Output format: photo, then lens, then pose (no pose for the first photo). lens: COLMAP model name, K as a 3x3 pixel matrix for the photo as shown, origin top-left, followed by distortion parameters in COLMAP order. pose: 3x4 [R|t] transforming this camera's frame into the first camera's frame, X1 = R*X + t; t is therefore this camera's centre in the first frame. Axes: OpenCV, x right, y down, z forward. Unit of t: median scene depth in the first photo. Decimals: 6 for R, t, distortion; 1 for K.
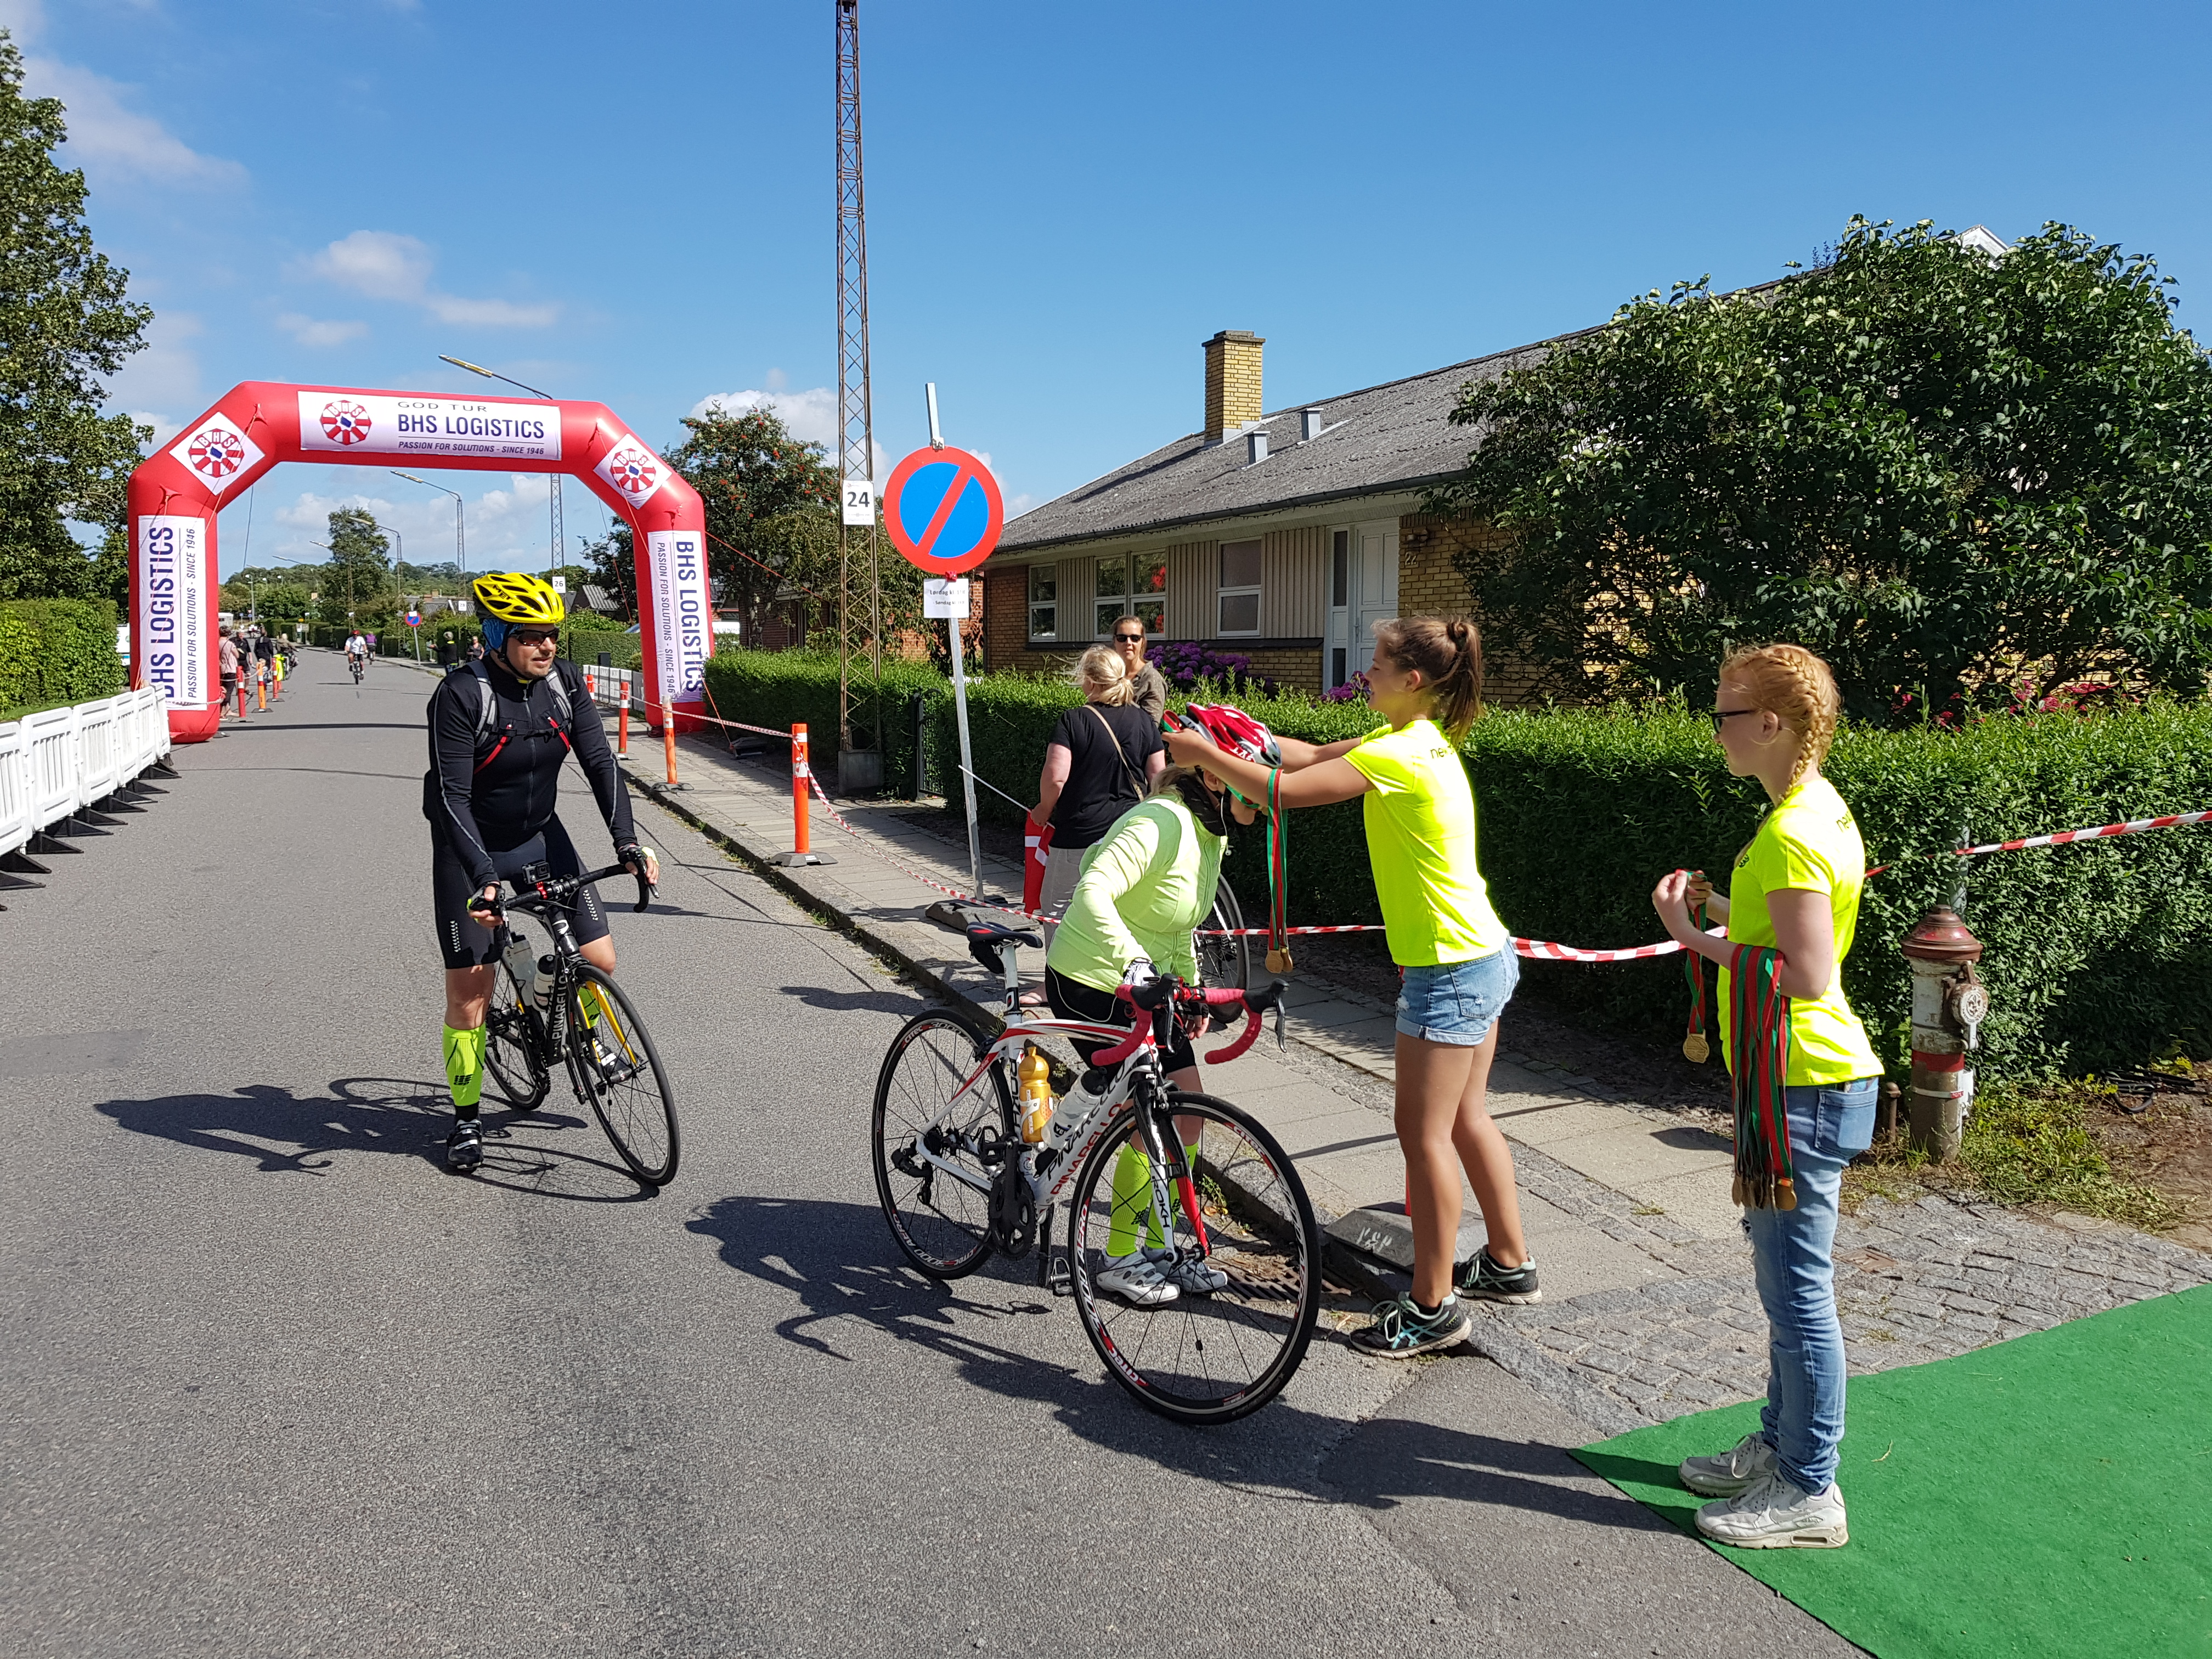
lens RADIAL K [[1711.0, 0, 1100.6], [0, 1711.0, 801.0], [0, 0, 1]] dist [0.052759, -0.087205]
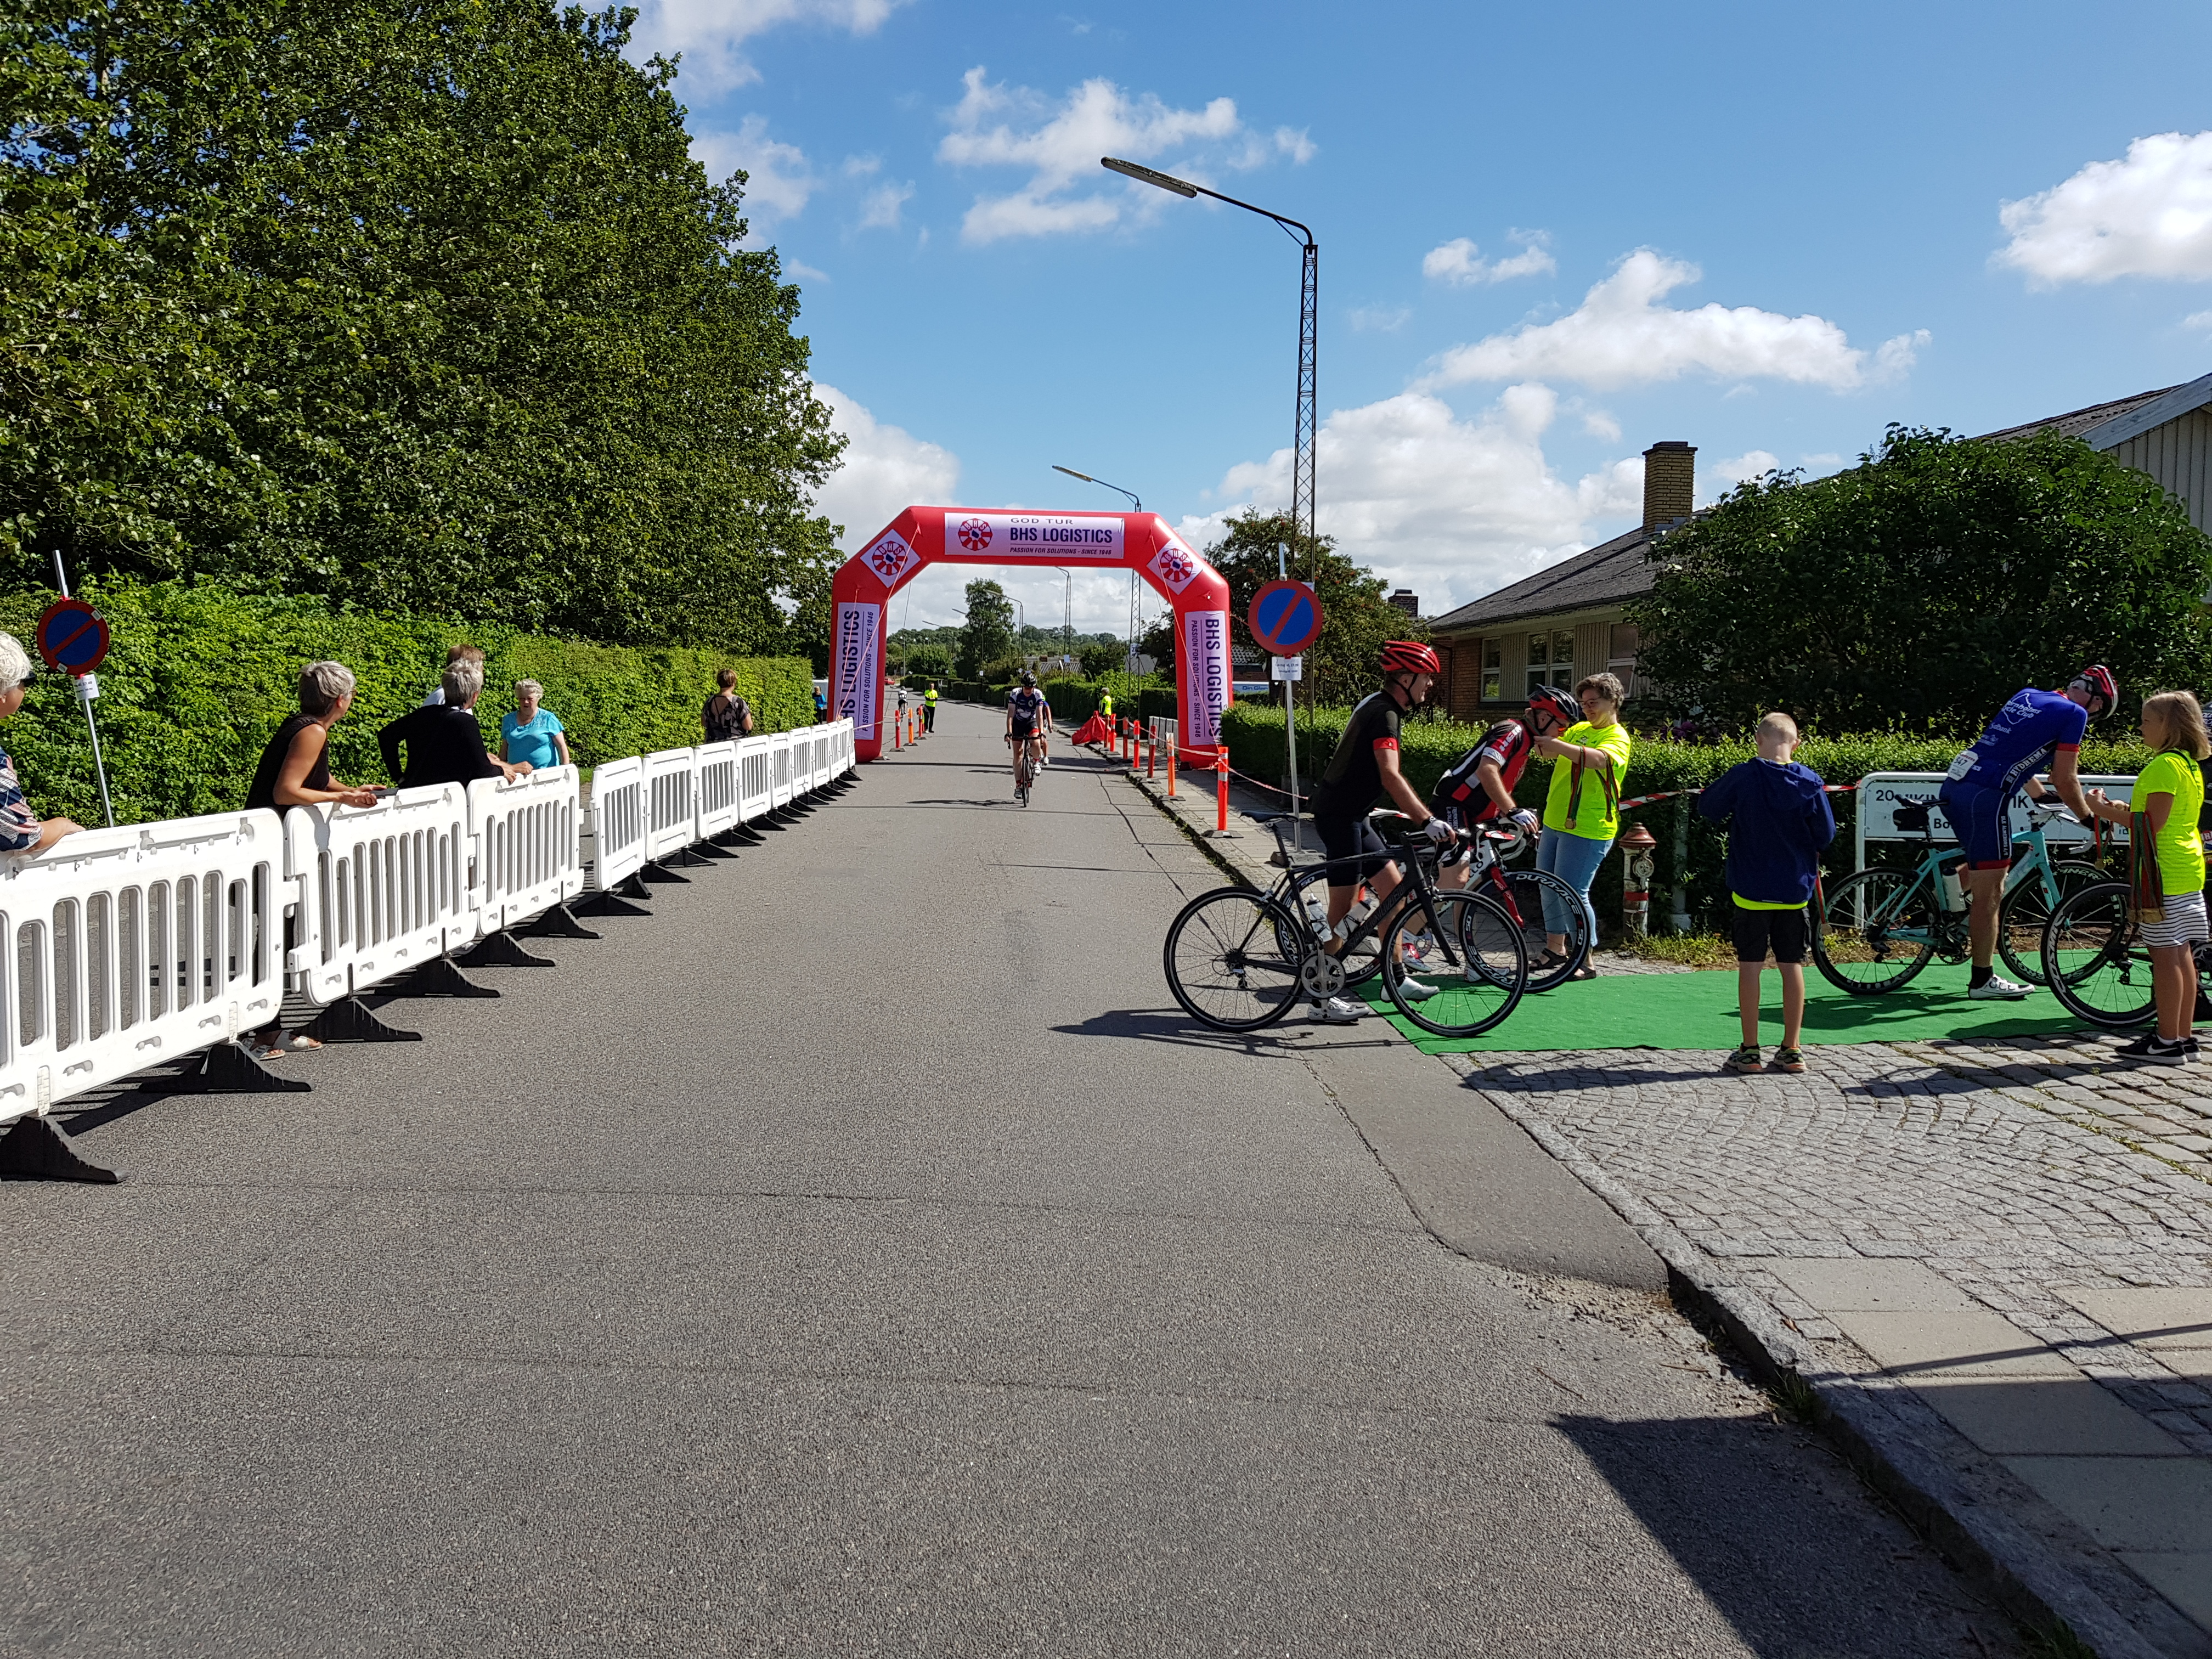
lens RADIAL K [[1711.0, 0, 1060.1], [0, 1711.0, 811.6], [0, 0, 1]] dist [0.052759, -0.087205]
pose [[0.934480, 0.041870, -0.353545, 0.174578], [-0.052388, 0.998422, -0.020226, 0.038449], [0.352140, 0.037422, 0.935199, -0.365564]]
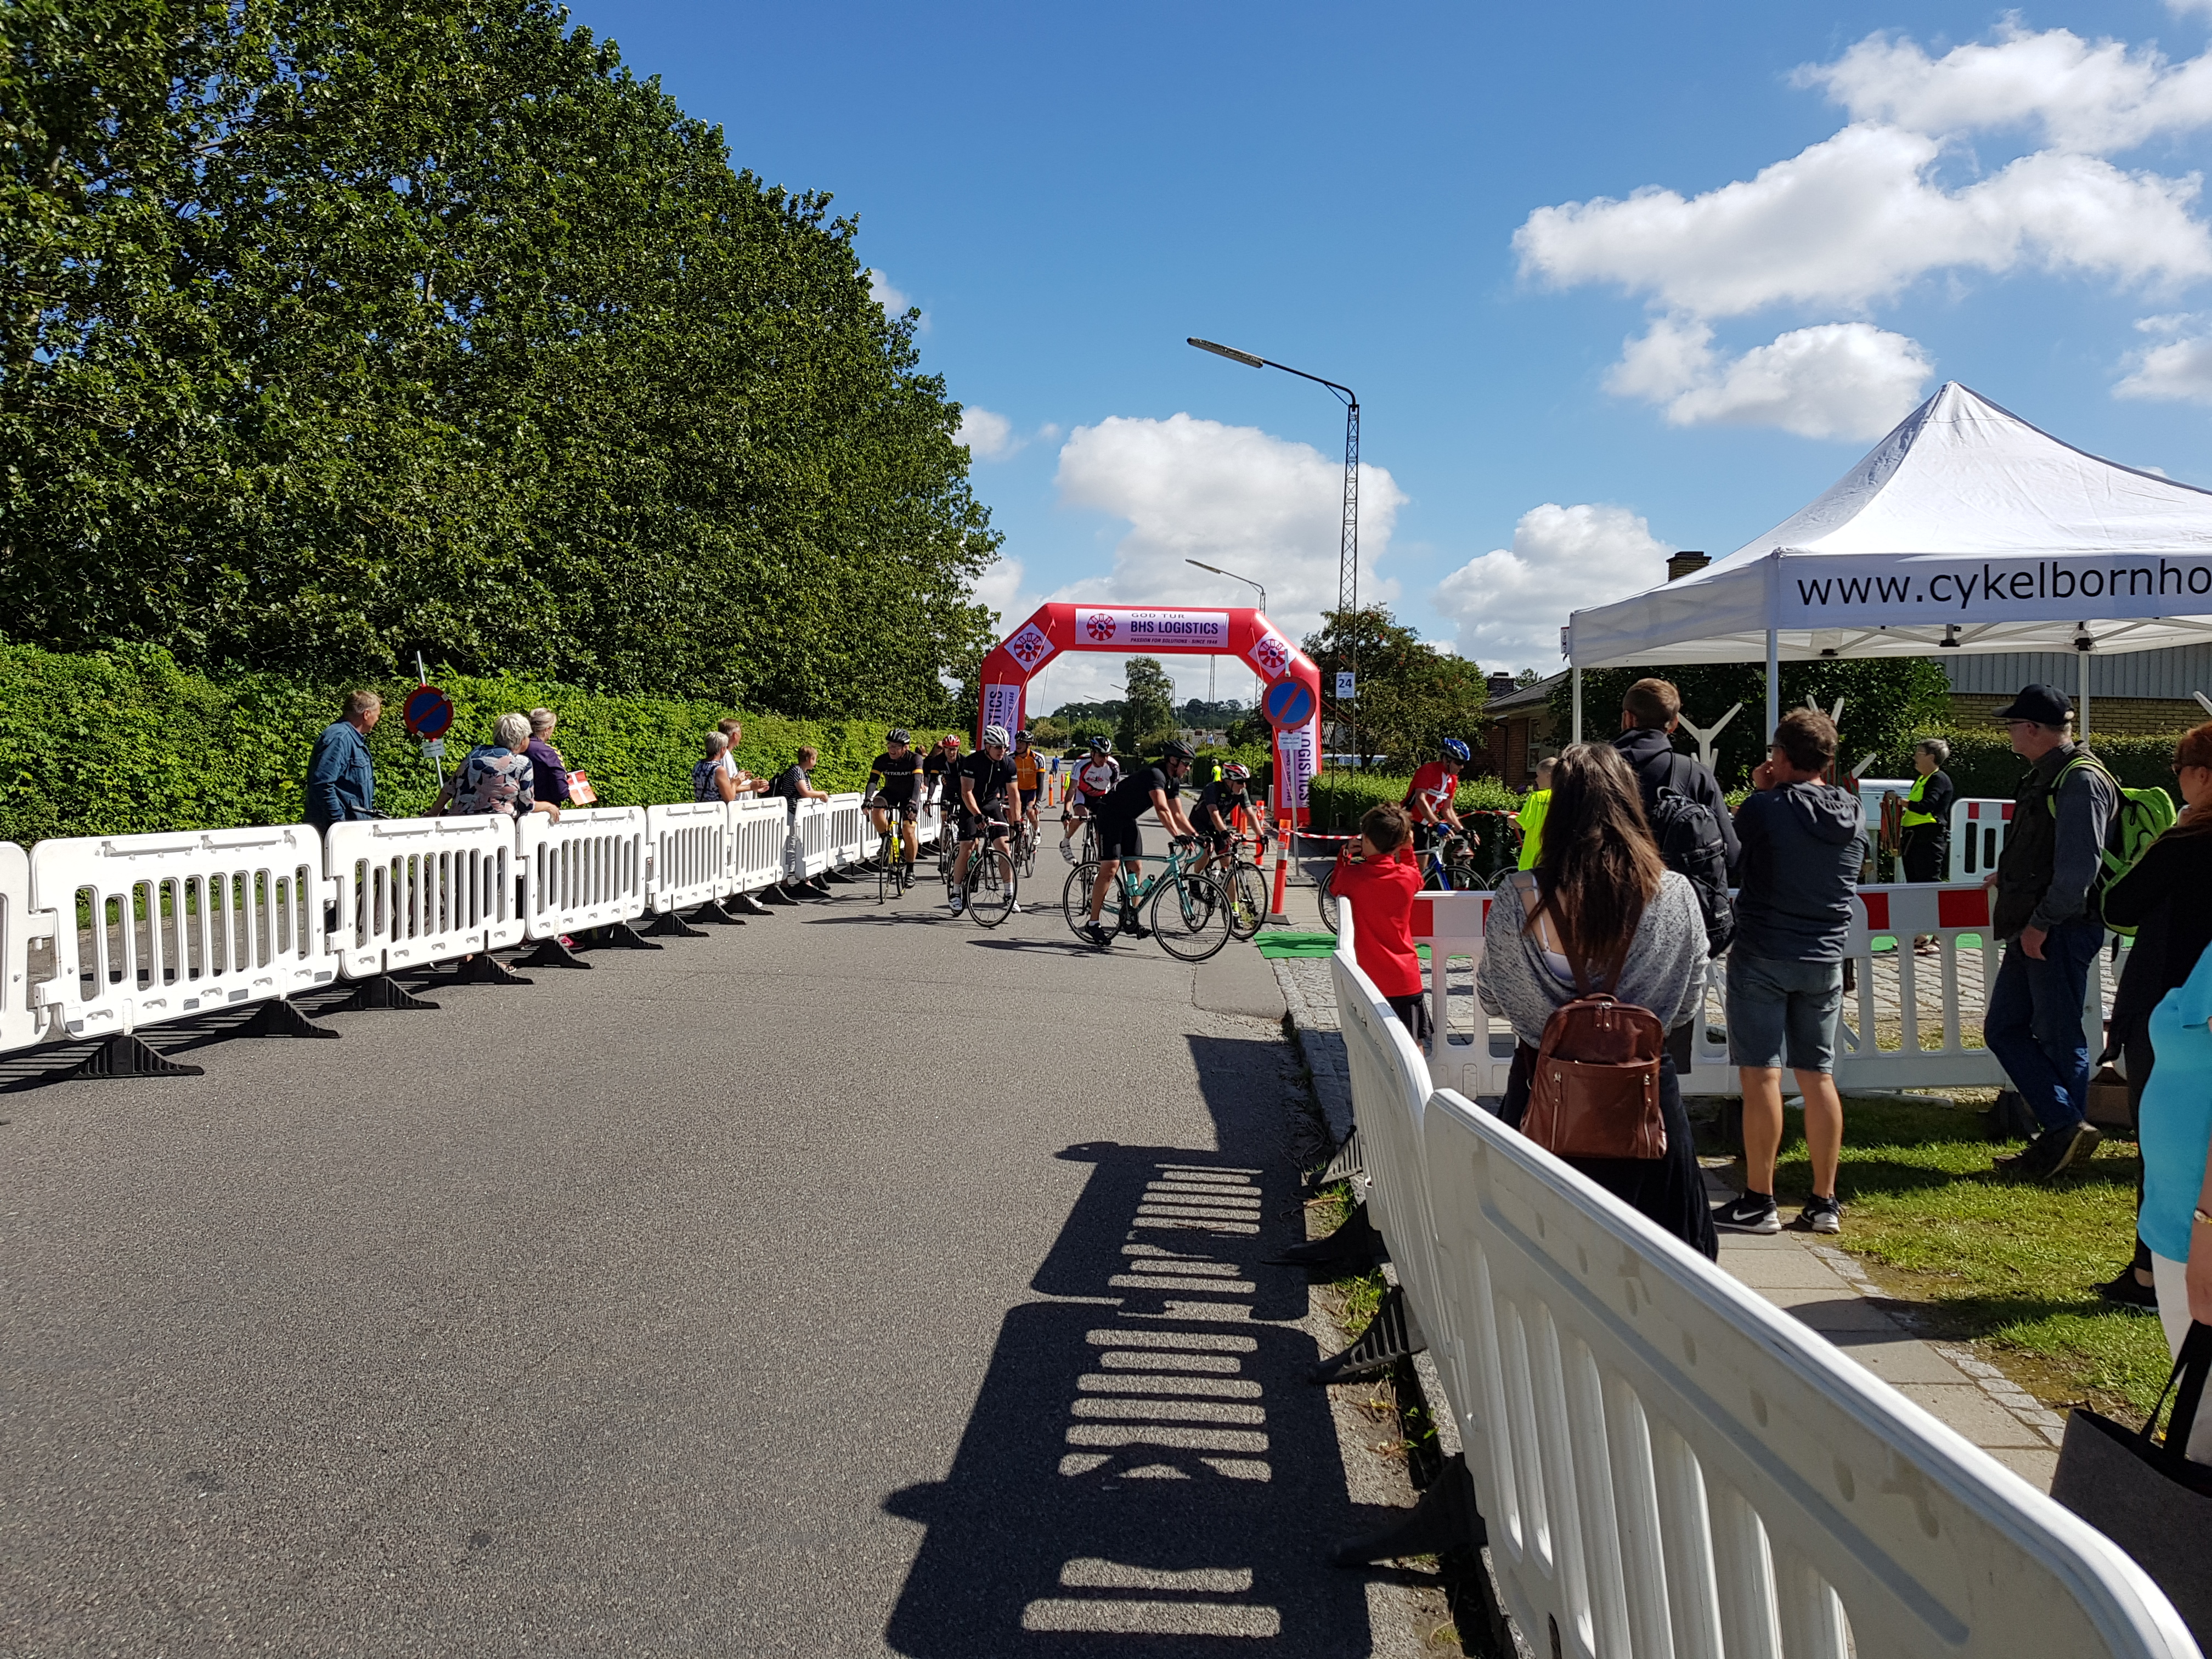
lens RADIAL K [[1711.0, 0, 1098.5], [0, 1711.0, 828.9], [0, 0, 1]] dist [0.052759, -0.087205]
pose [[0.904847, 0.041206, -0.423738, 0.370464], [-0.067947, 0.996525, -0.048187, 0.071580], [0.420280, 0.072393, 0.904502, -0.659864]]
